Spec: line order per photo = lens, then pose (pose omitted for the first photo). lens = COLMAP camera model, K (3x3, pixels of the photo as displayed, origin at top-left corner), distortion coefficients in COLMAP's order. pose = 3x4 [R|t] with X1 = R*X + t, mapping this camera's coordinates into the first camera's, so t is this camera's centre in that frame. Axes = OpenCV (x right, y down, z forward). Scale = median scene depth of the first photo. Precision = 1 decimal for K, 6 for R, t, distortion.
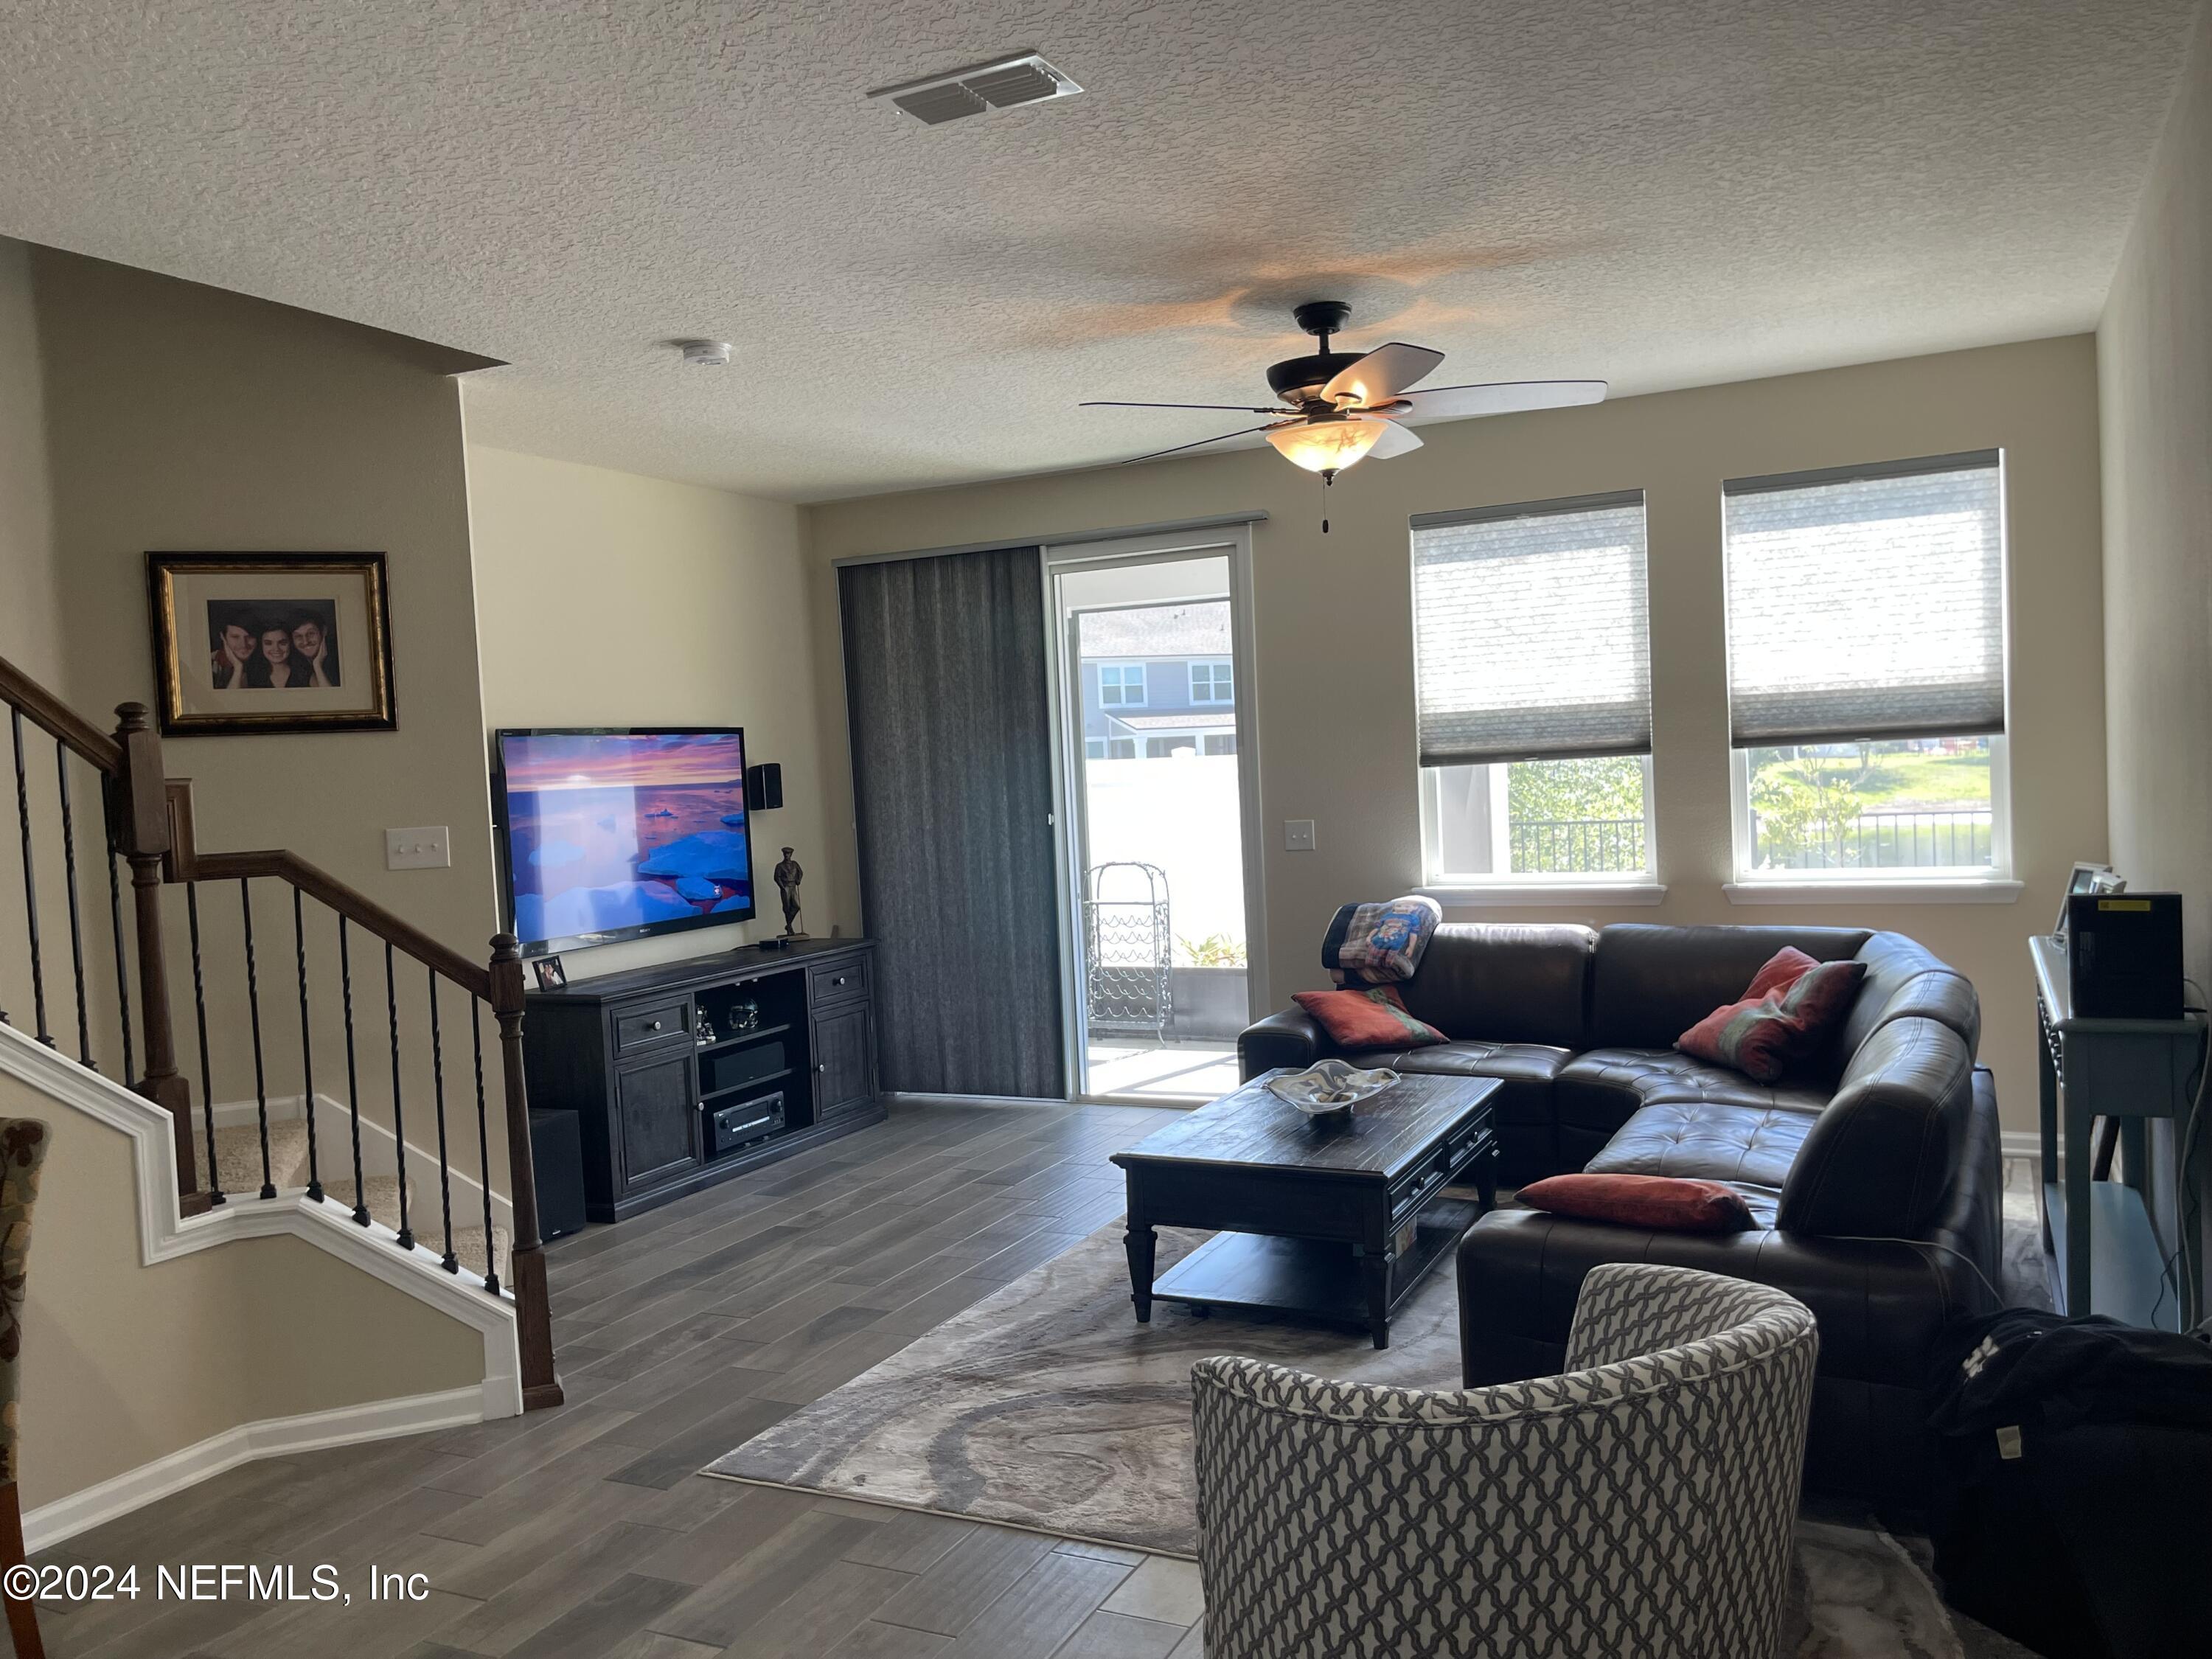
lens RADIAL K [[1732.9, 0, 1108.2], [0, 1732.9, 848.1], [0, 0, 1]] dist [0.057731, -0.049857]
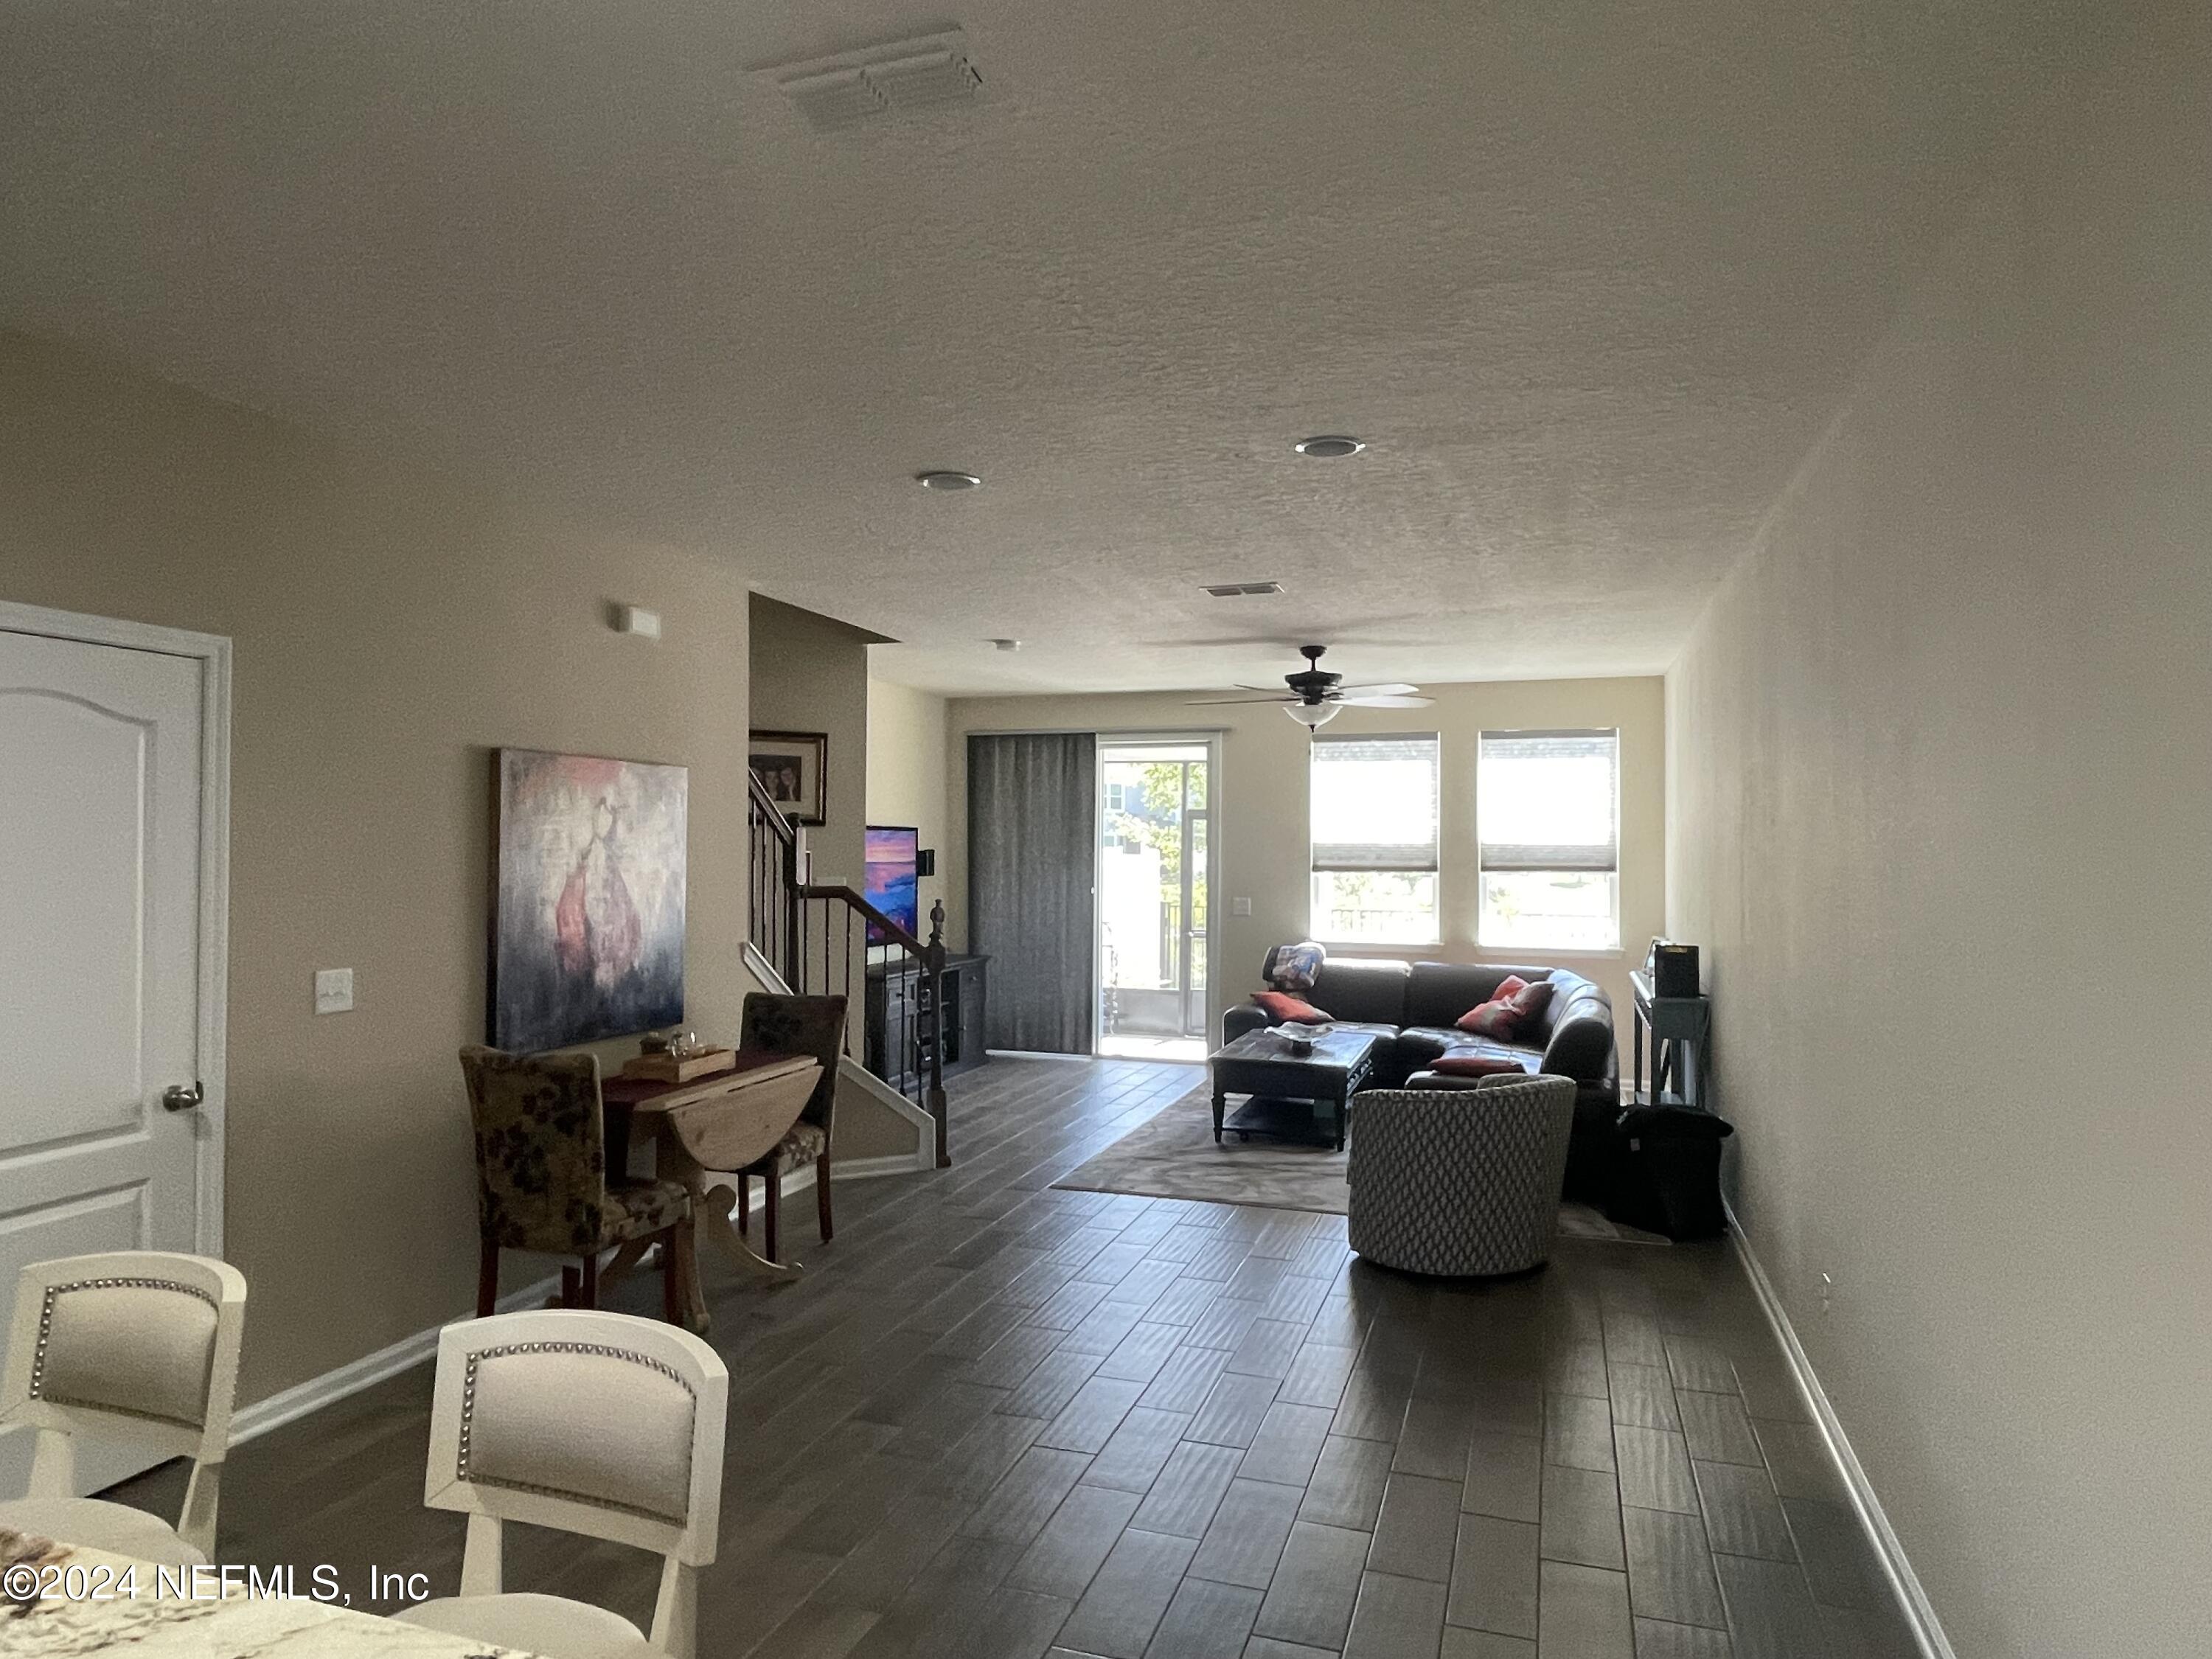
lens RADIAL K [[1378.5, 0, 1083.3], [0, 1378.5, 833.8], [0, 0, 1]] dist [0.017274, -0.005574]
pose [[0.990367, 0.056505, 0.126412, -0.340181], [-0.048285, 0.996572, -0.067172, 0.030072], [-0.129774, 0.060421, 0.989701, -0.557329]]
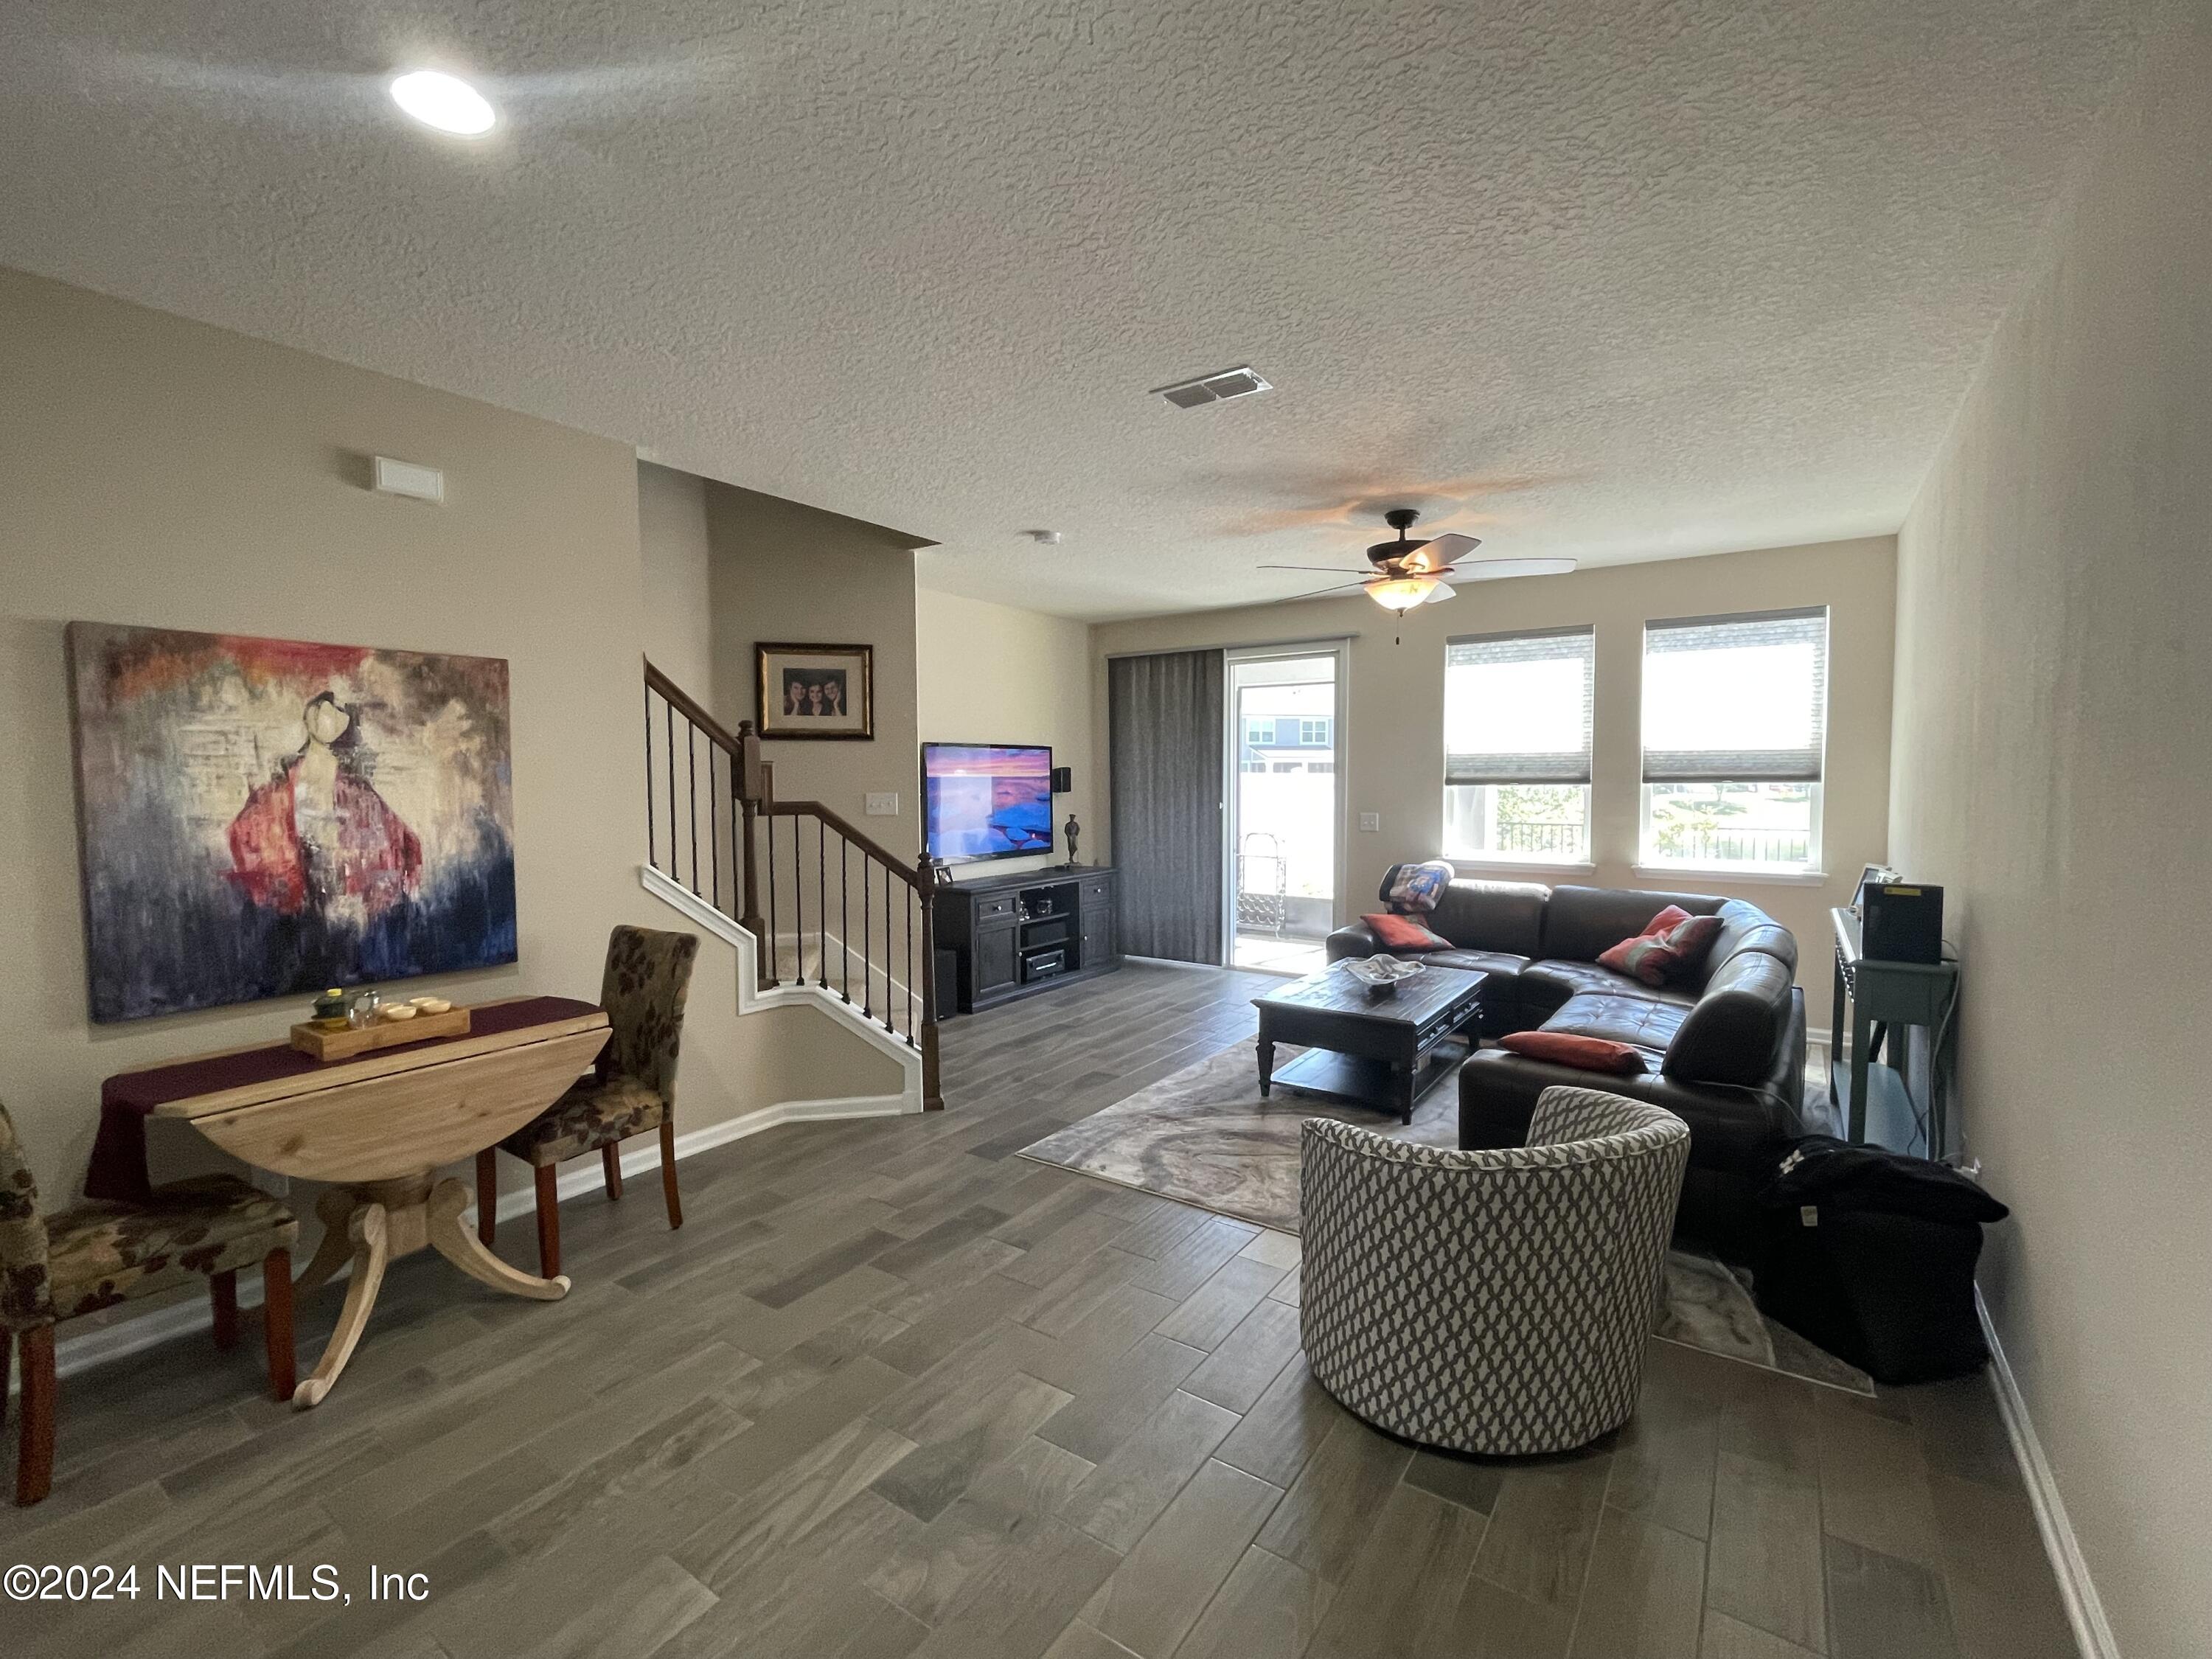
lens RADIAL K [[987.2, 0, 1093.3], [0, 987.2, 827.9], [0, 0, 1]] dist [-0.004585, 0.002247]
pose [[0.986739, 0.052310, -0.153657, -0.011168], [-0.051327, 0.998628, 0.010357, 0.002701], [0.153988, -0.002333, 0.988070, -0.000584]]
